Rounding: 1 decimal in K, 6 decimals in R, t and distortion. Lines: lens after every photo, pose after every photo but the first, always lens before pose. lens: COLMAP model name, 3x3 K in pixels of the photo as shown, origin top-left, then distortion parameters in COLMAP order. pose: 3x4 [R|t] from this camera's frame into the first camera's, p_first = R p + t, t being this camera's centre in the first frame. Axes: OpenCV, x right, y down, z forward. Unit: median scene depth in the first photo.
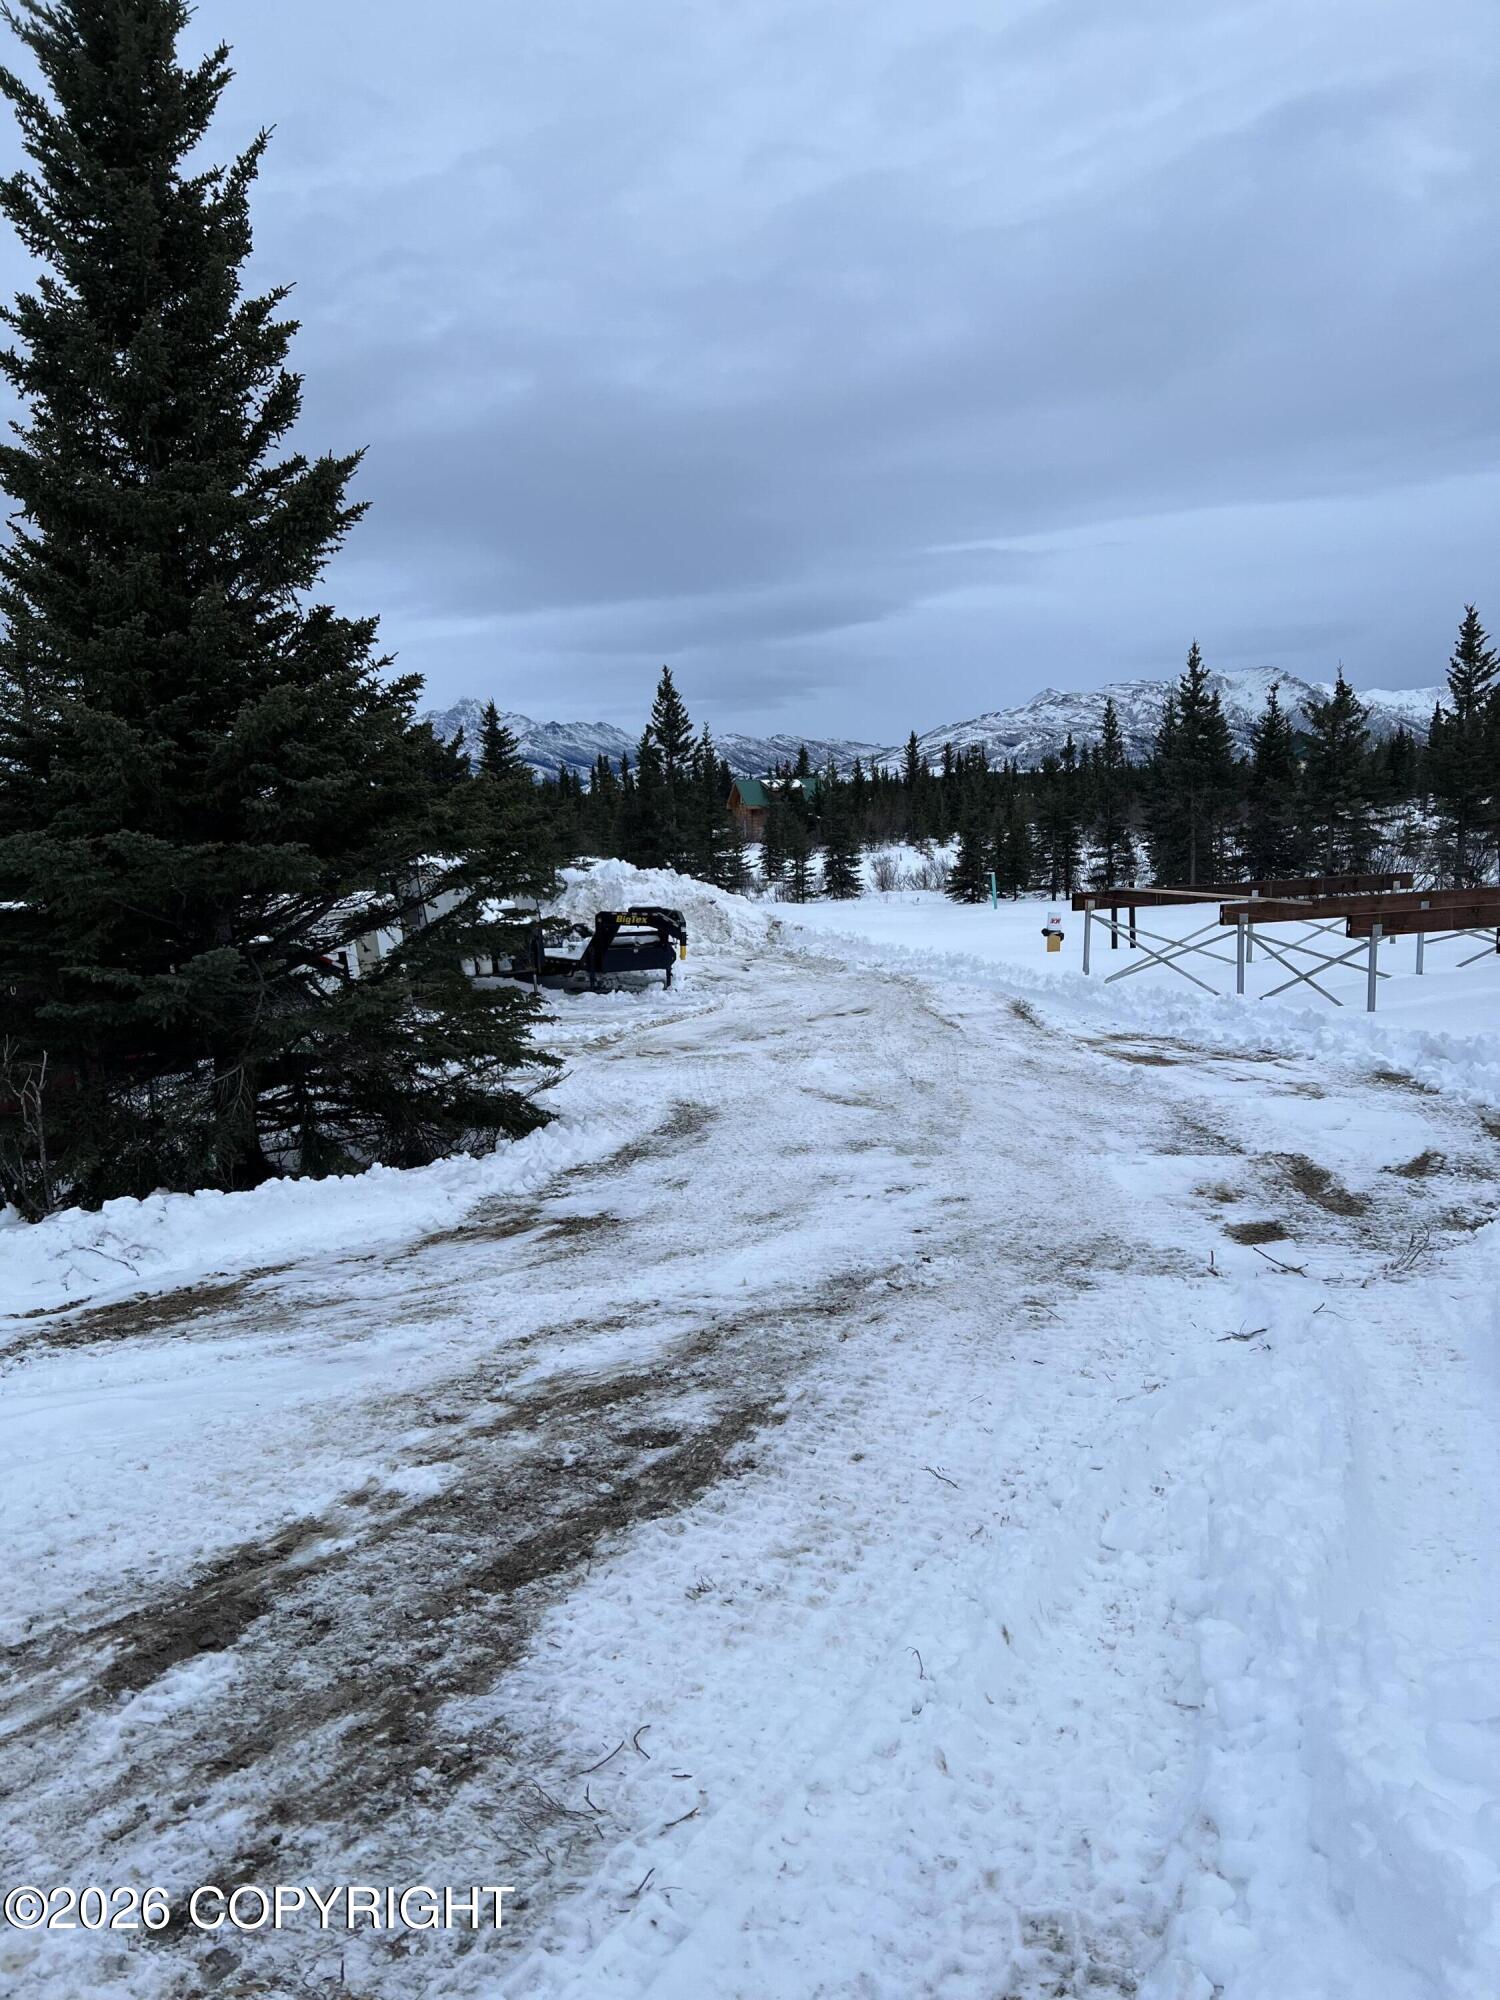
lens RADIAL K [[1530.7, 0, 754.0], [0, 1530.7, 1009.2], [0, 0, 1]] dist [0.003501, -0.015561]
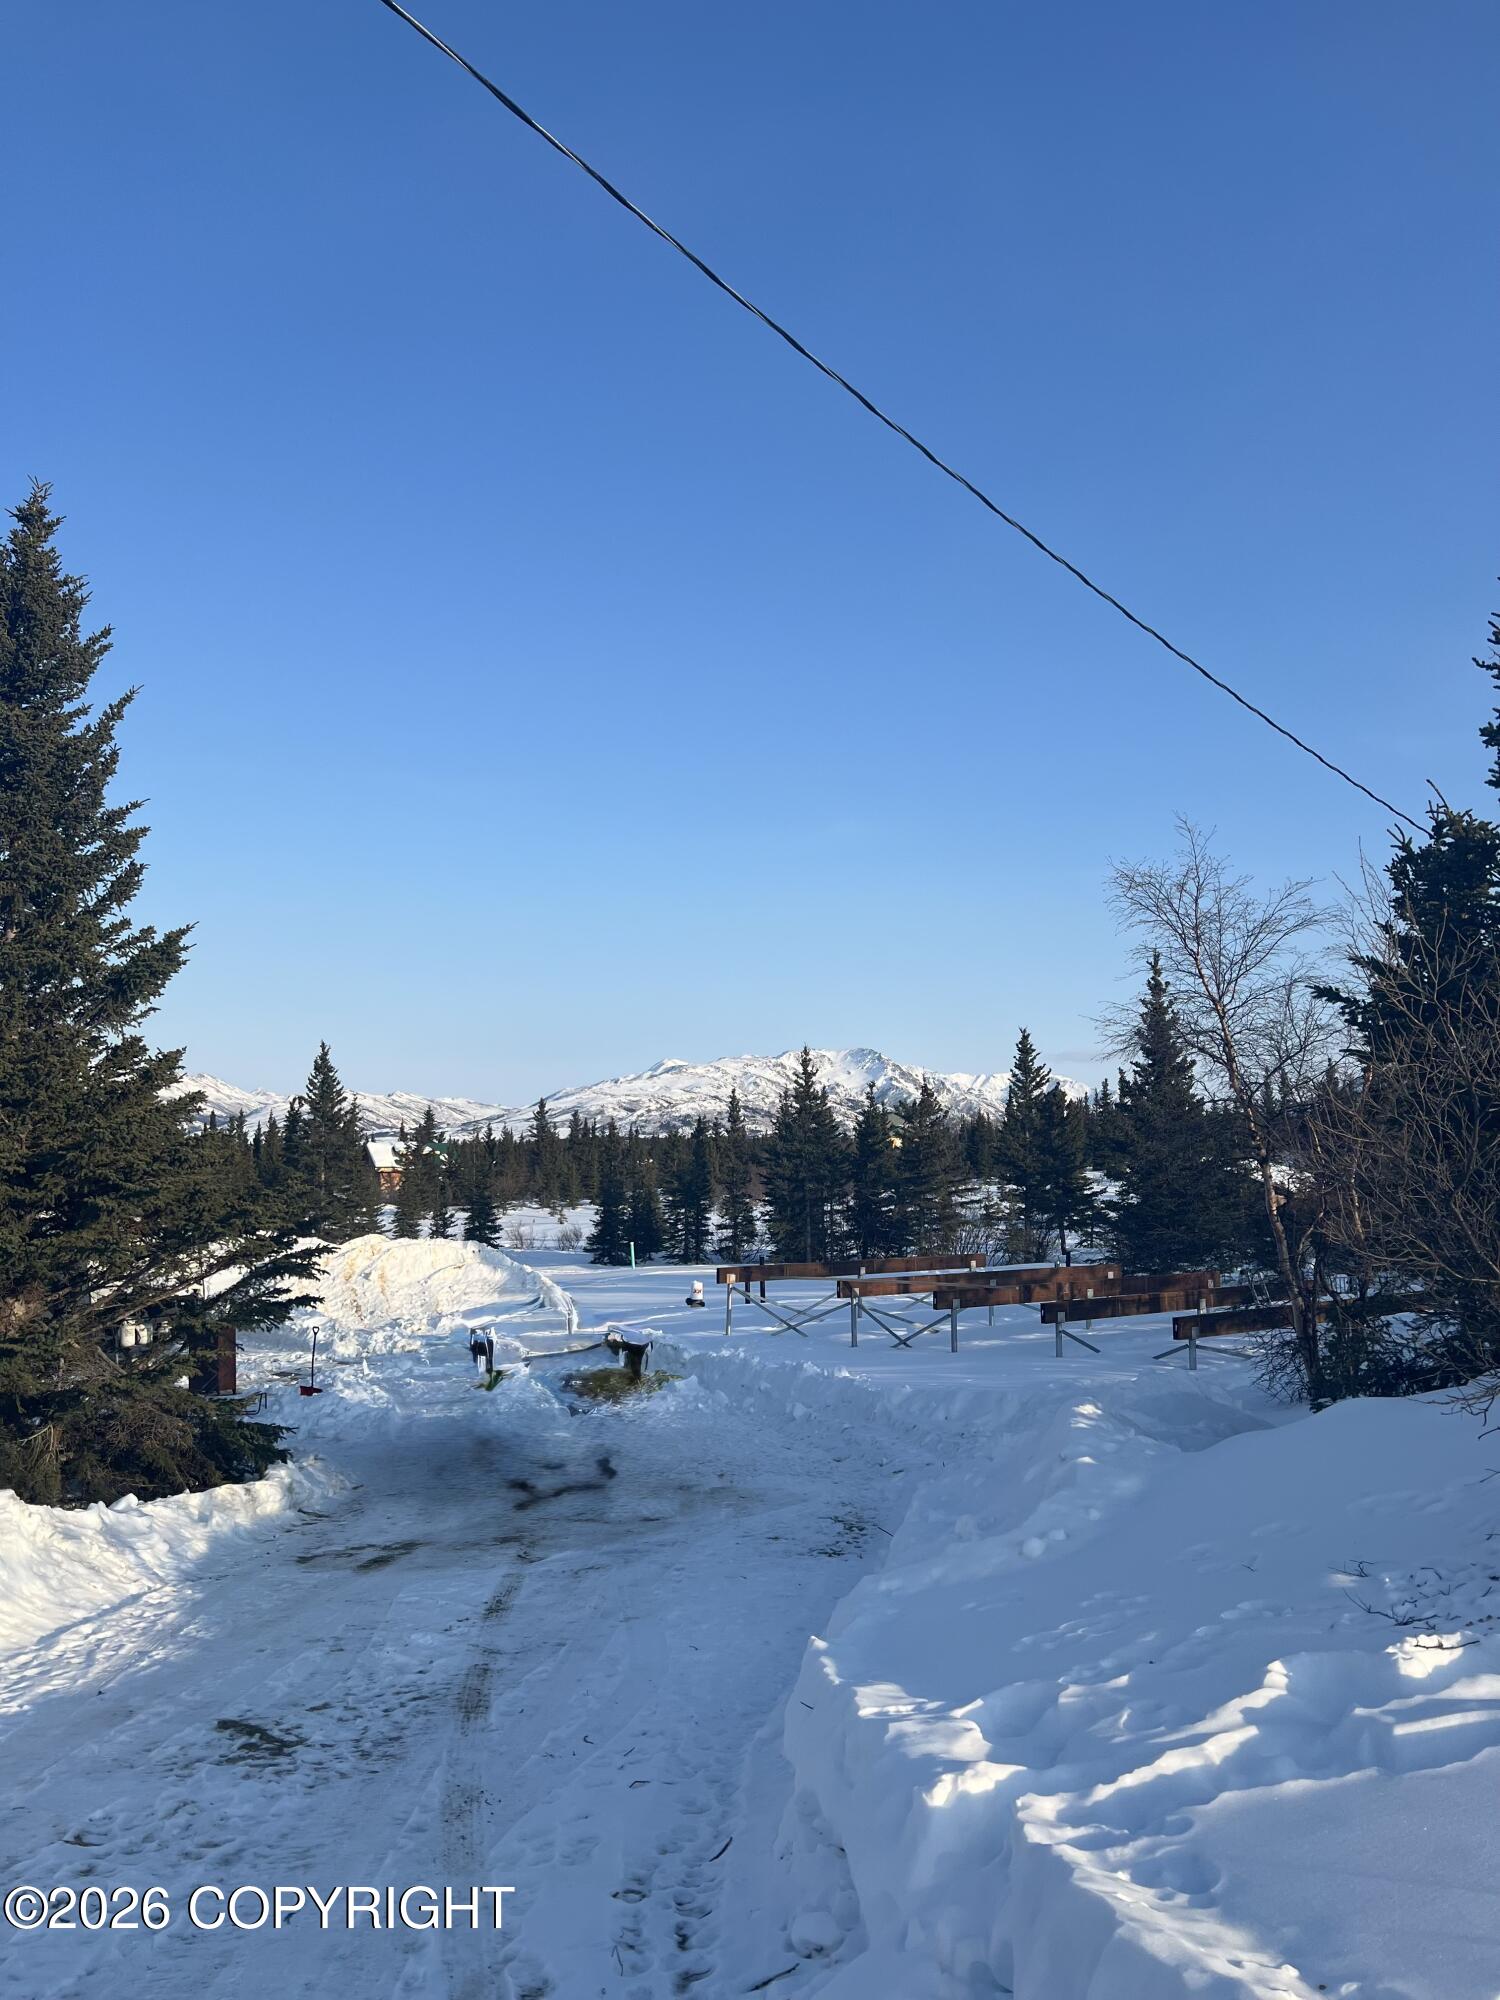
lens RADIAL K [[1530.7, 0, 744.4], [0, 1530.7, 1001.9], [0, 0, 1]] dist [0.003501, -0.015561]
pose [[0.970836, 0.046755, 0.235141, -0.033953], [0.010198, 0.971858, -0.235346, 0.001143], [-0.239528, 0.230880, 0.943038, -0.097320]]
